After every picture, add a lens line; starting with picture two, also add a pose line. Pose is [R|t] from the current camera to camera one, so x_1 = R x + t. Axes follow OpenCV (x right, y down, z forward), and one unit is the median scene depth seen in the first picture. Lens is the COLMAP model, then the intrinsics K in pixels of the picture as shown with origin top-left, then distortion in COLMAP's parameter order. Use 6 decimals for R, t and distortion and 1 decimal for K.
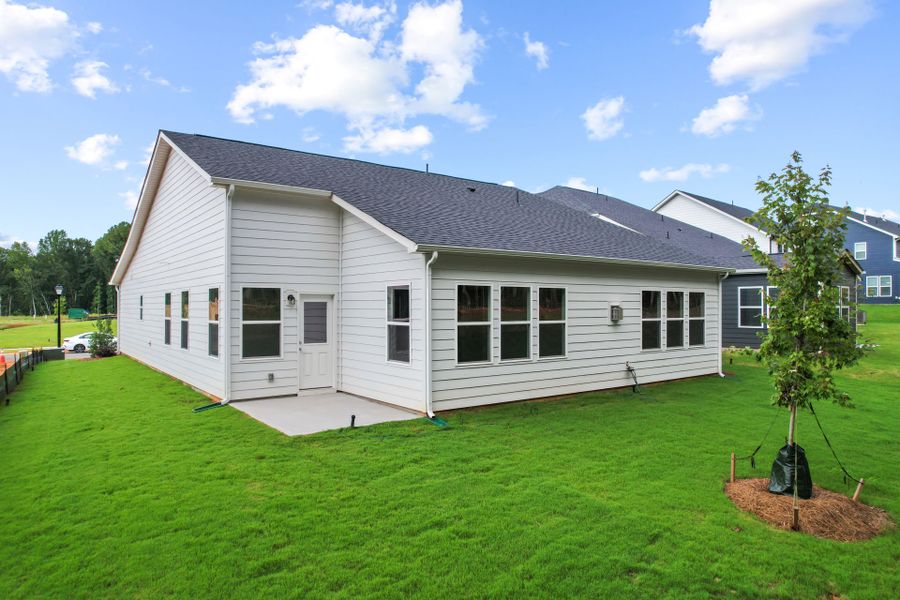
lens RADIAL K [[573.6, 0, 453.8], [0, 573.6, 303.3], [0, 0, 1]] dist [-0.074005, 0.072582]
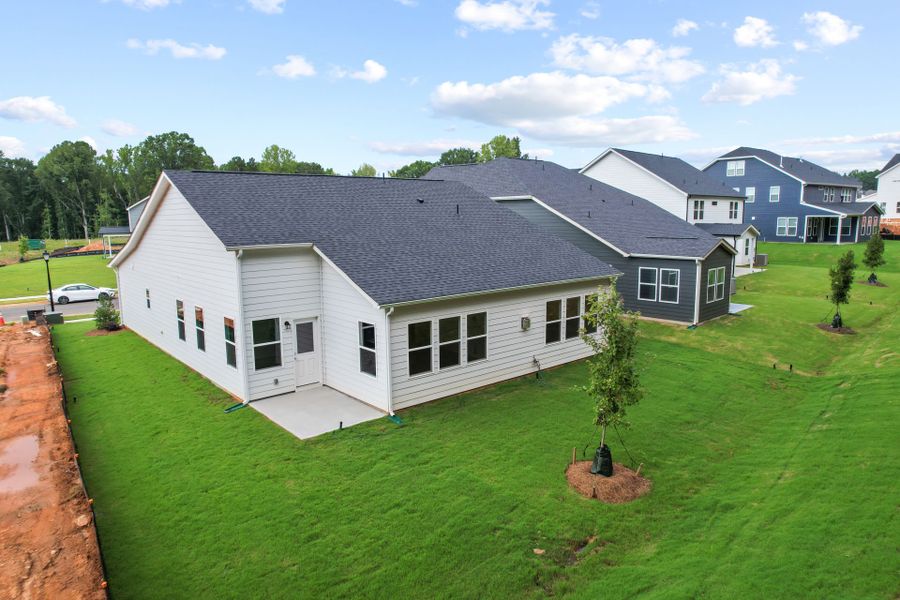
lens RADIAL K [[566.9, 0, 450.0], [0, 566.9, 300.0], [0, 0, 1]] dist [-0.063790, 0.065248]
pose [[0.997761, -0.018964, 0.064129, 0.019755], [0.008736, 0.987694, 0.156153, -0.286652], [-0.066301, -0.155244, 0.985649, -0.367525]]
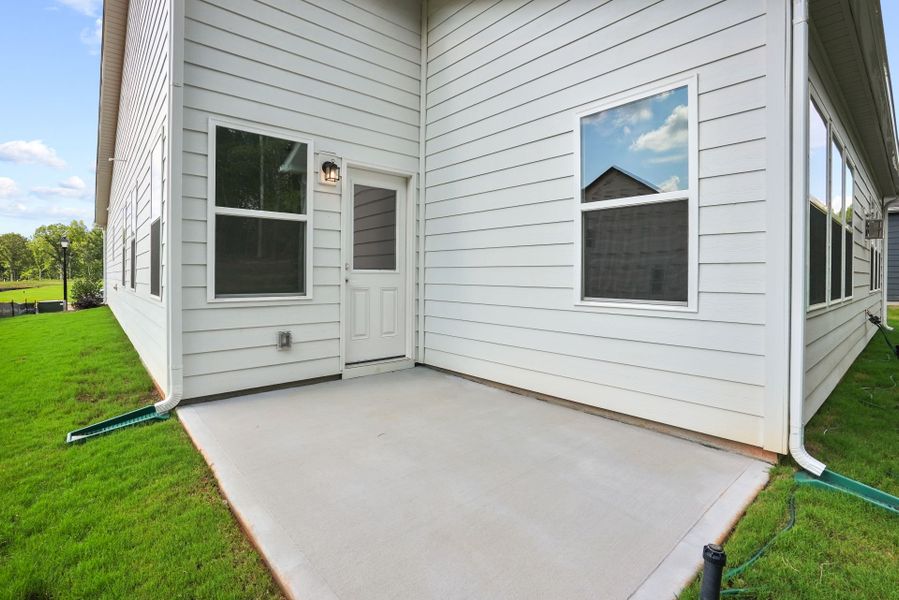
lens RADIAL K [[421.5, 0, 446.6], [0, 421.5, 279.0], [0, 0, 1]] dist [-0.037160, 0.000175]
pose [[0.997612, 0.004762, 0.068902, -0.224154], [-0.005806, 0.999871, 0.014962, 0.078455], [-0.068821, -0.015326, 0.997511, 0.684792]]
